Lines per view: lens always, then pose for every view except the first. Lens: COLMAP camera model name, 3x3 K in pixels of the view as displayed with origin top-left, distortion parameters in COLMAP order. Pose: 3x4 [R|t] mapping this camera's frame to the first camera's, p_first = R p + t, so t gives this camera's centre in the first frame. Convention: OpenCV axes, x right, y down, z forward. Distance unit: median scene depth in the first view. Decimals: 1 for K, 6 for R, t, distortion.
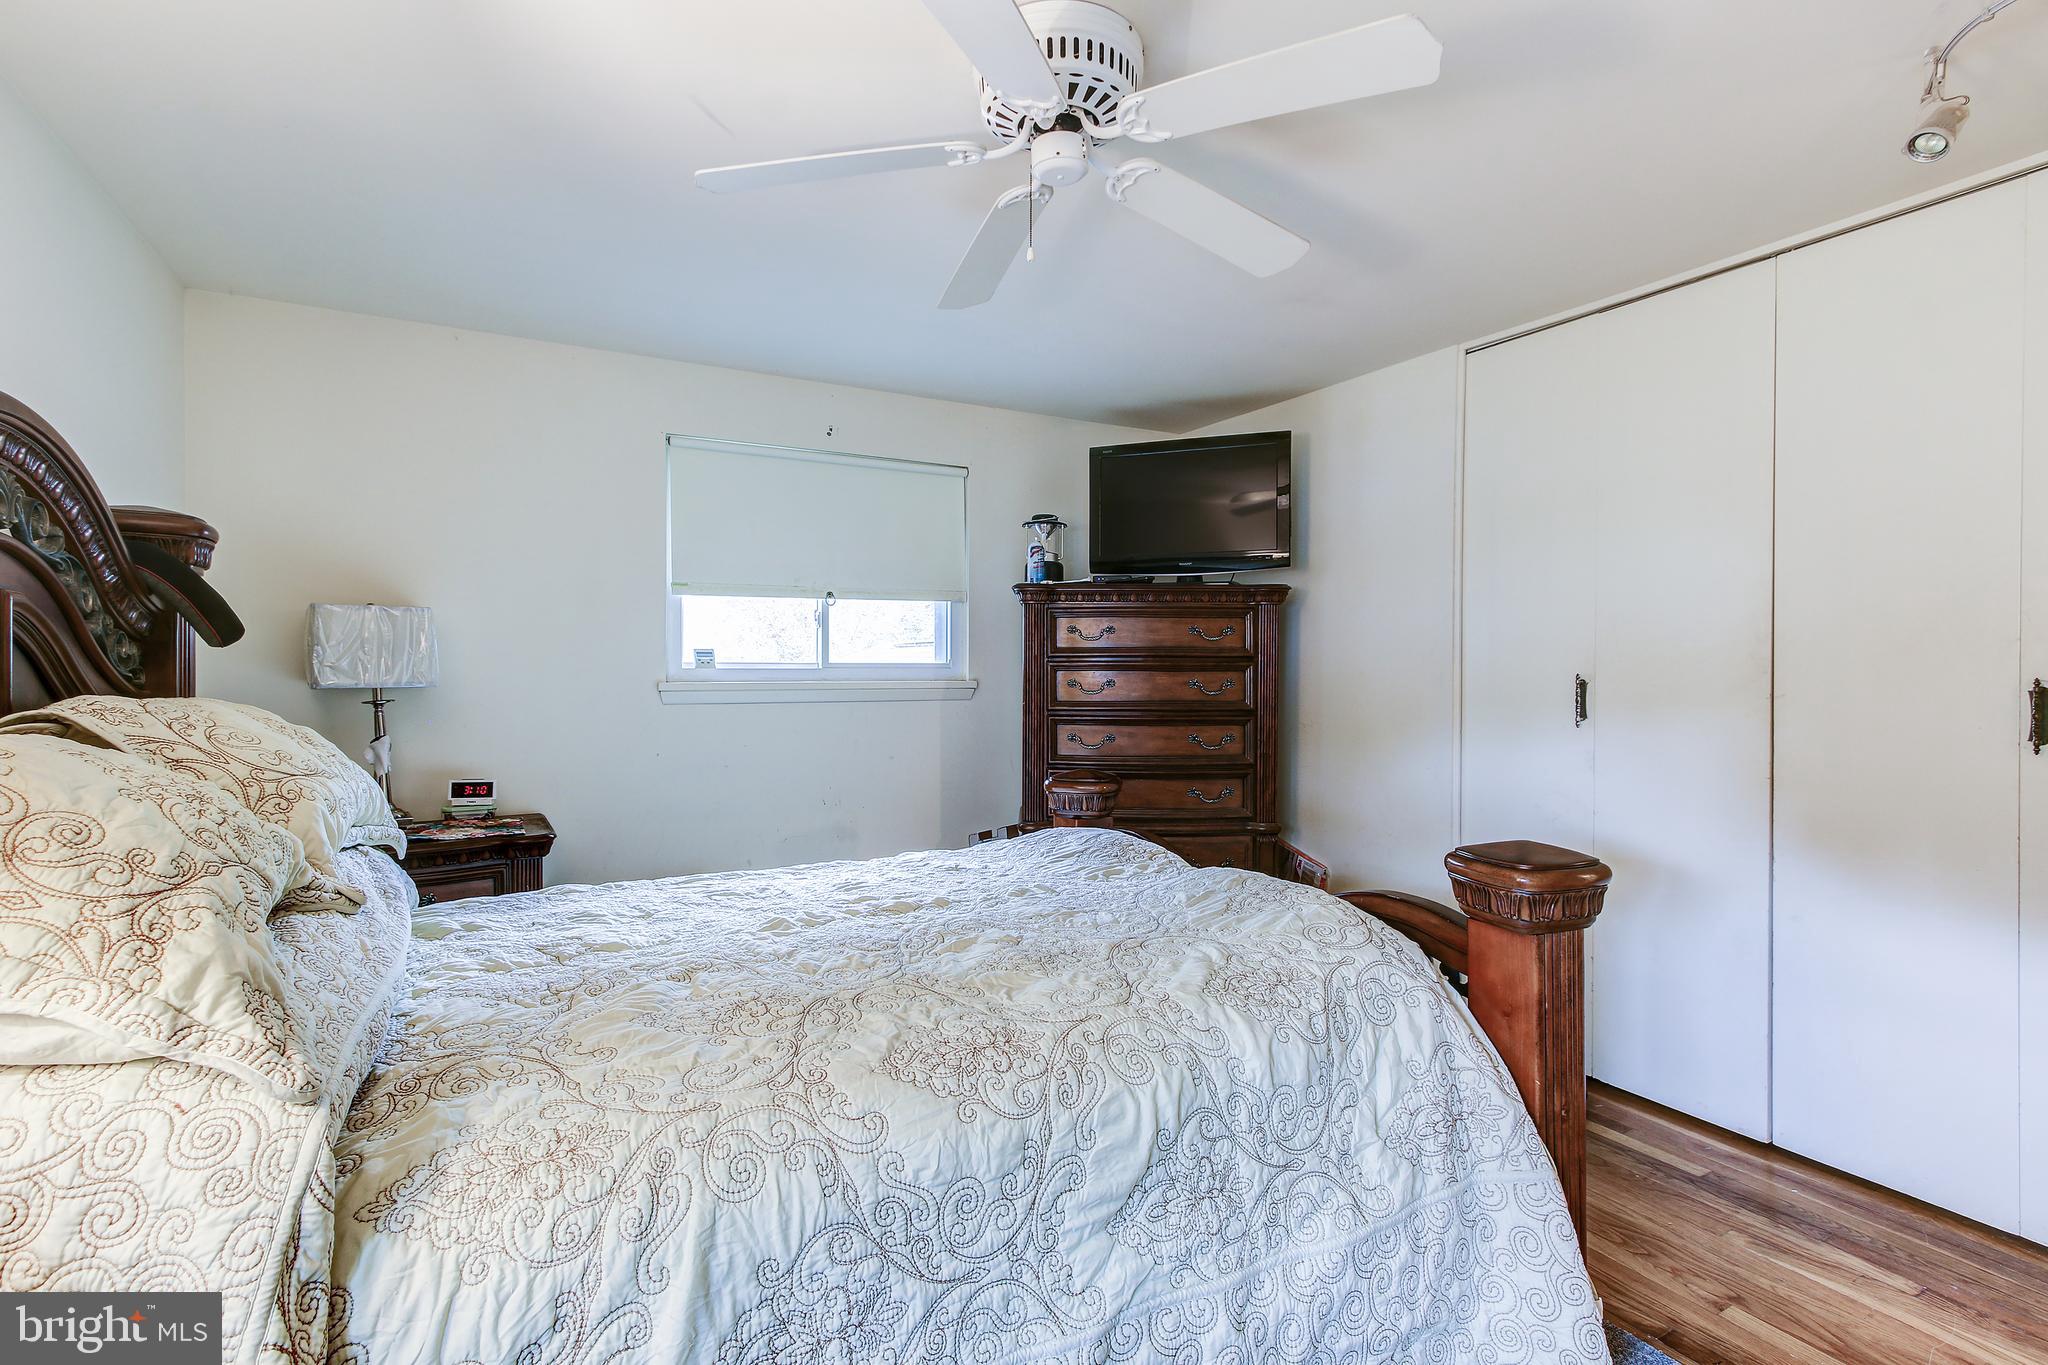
lens RADIAL K [[970.8, 0, 1022.8], [0, 970.8, 675.6], [0, 0, 1]] dist [-0.002717, 0.005338]
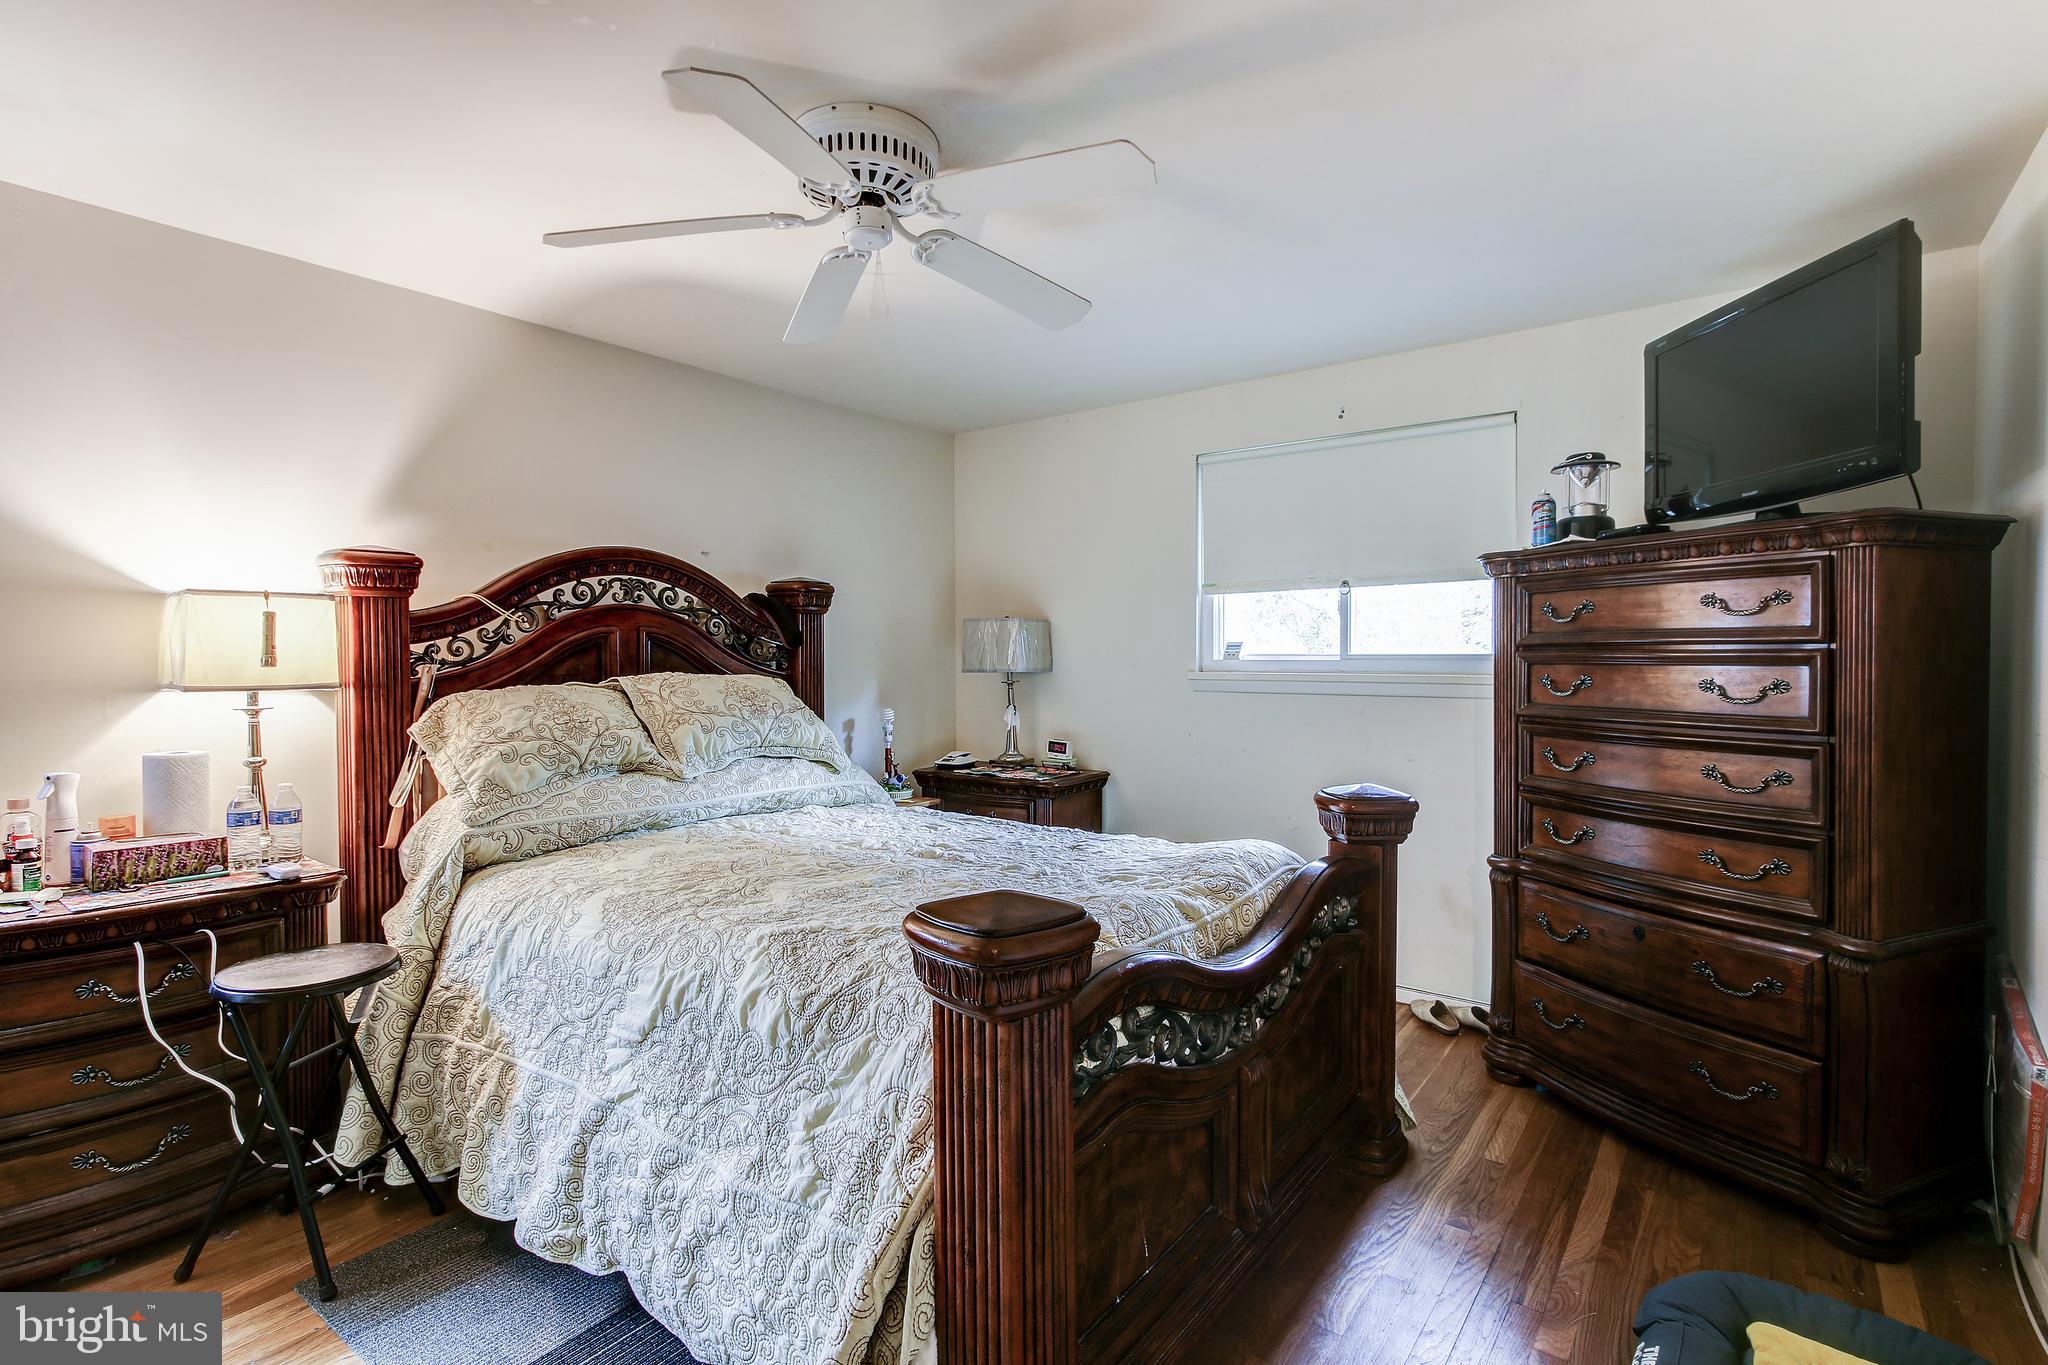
lens RADIAL K [[970.8, 0, 1023.5], [0, 970.8, 674.7], [0, 0, 1]] dist [-0.002717, 0.005338]
pose [[0.397261, 0.016281, -0.917561, 0.558537], [-0.004554, 0.999865, 0.015770, -0.006516], [0.917694, -0.002086, 0.397282, 0.325011]]
